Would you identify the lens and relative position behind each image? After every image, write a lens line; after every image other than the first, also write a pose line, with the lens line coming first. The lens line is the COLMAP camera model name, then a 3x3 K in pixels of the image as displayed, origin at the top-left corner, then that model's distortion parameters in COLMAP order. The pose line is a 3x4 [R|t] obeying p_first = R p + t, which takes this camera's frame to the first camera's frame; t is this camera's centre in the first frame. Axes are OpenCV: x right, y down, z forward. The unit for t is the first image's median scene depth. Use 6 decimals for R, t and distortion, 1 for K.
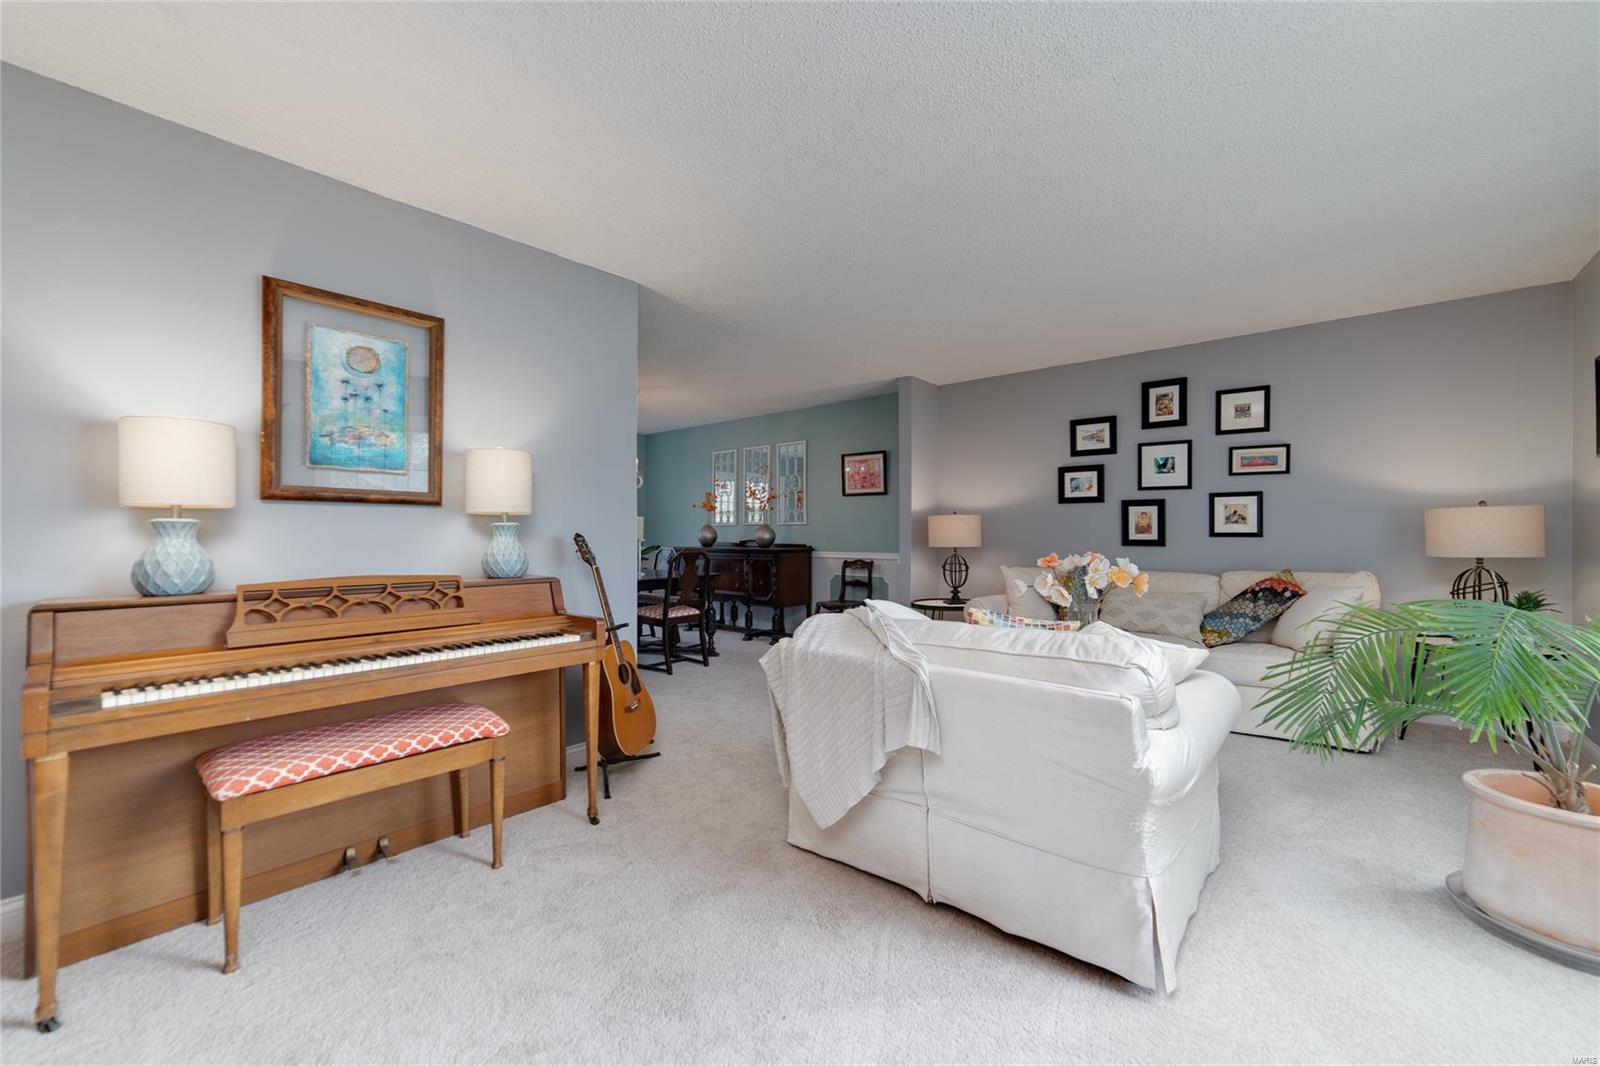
lens RADIAL K [[645.5, 0, 800.0], [0, 645.5, 533.0], [0, 0, 1]] dist [-0.023135, 0.011312]
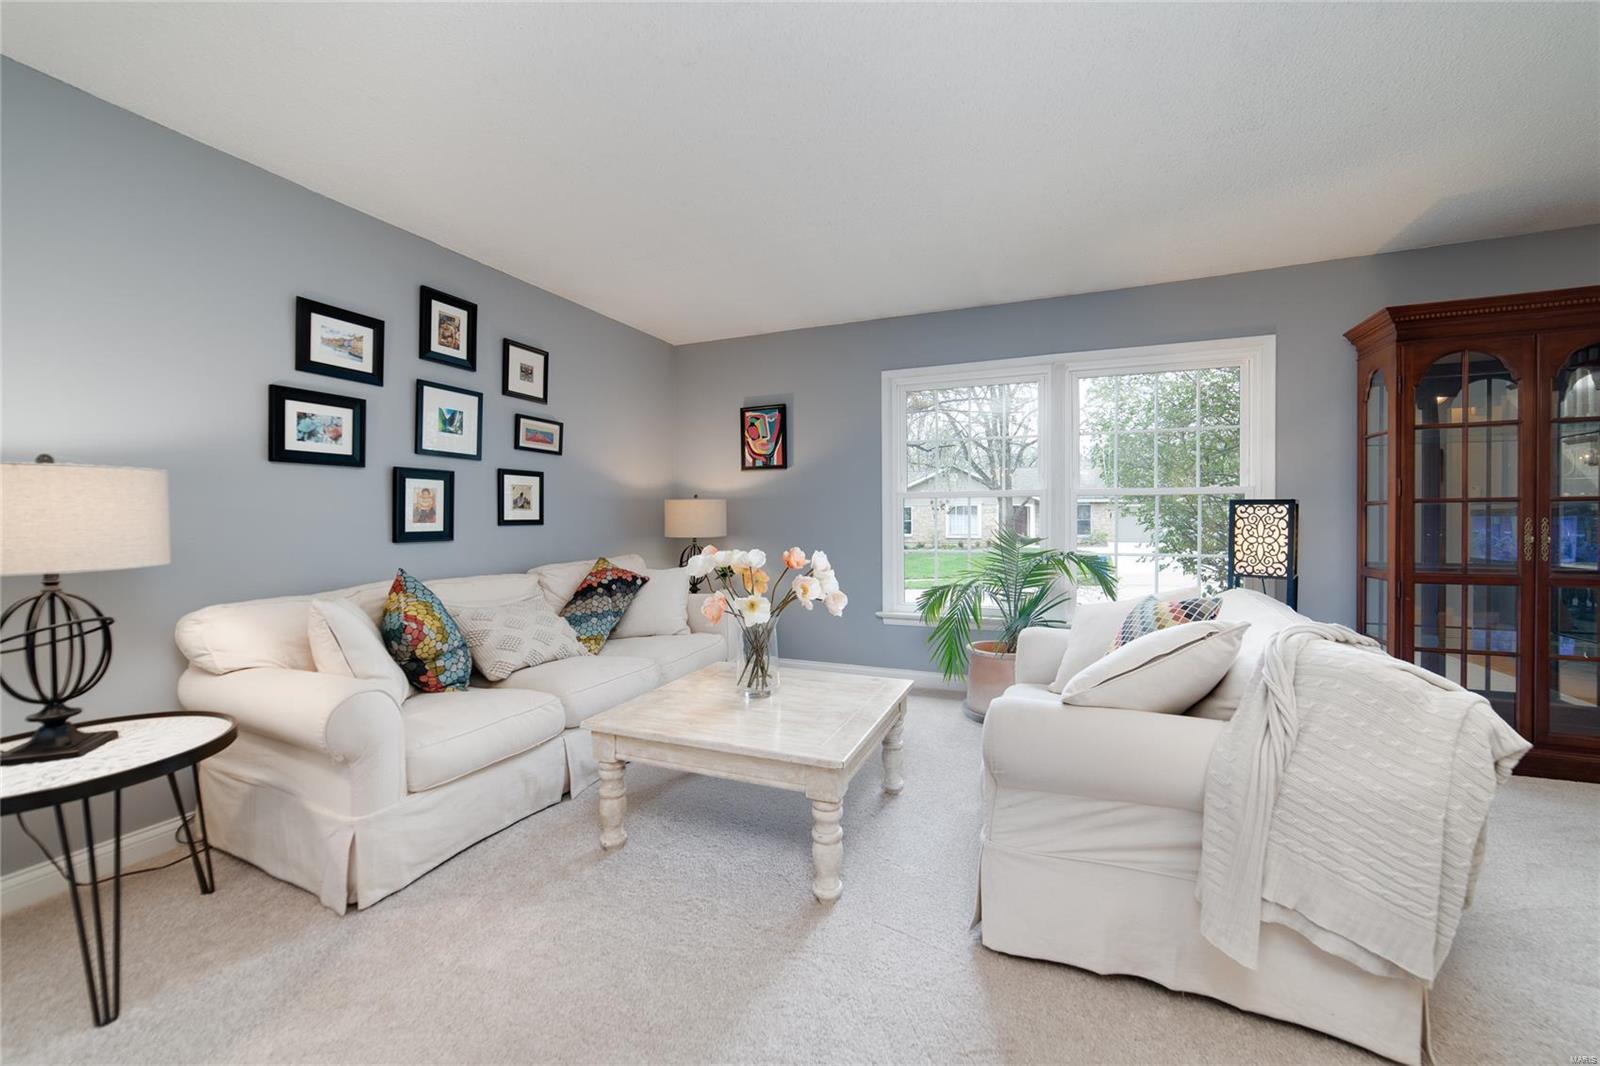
lens RADIAL K [[630.4, 0, 805.9], [0, 630.4, 529.1], [0, 0, 1]] dist [-0.021682, 0.010265]
pose [[-0.305793, -0.012969, 0.952010, -0.180832], [0.007698, 0.999841, 0.016093, 0.000998], [-0.952067, 0.012250, -0.305644, 0.845952]]
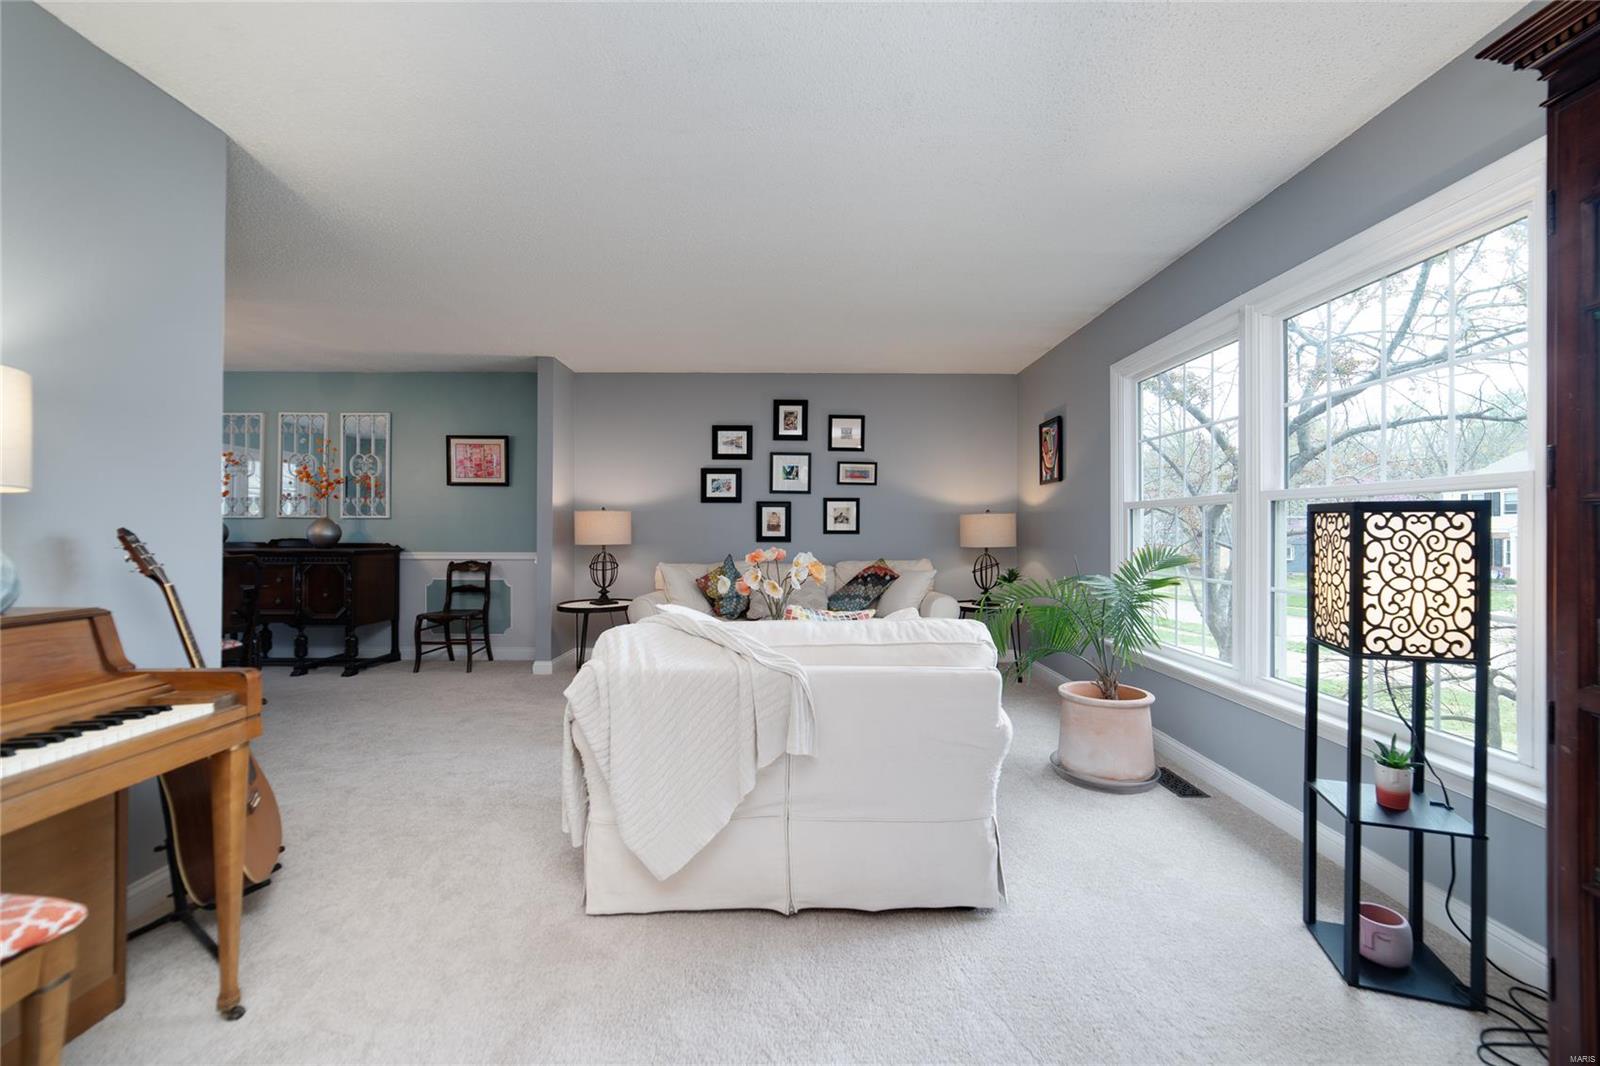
lens RADIAL K [[630.4, 0, 805.9], [0, 630.4, 529.1], [0, 0, 1]] dist [-0.021682, 0.010265]
pose [[0.747250, 0.004113, 0.664530, -0.175024], [-0.002999, 0.999992, -0.002816, 0.000572], [-0.664536, 0.000111, 0.747256, 0.121591]]
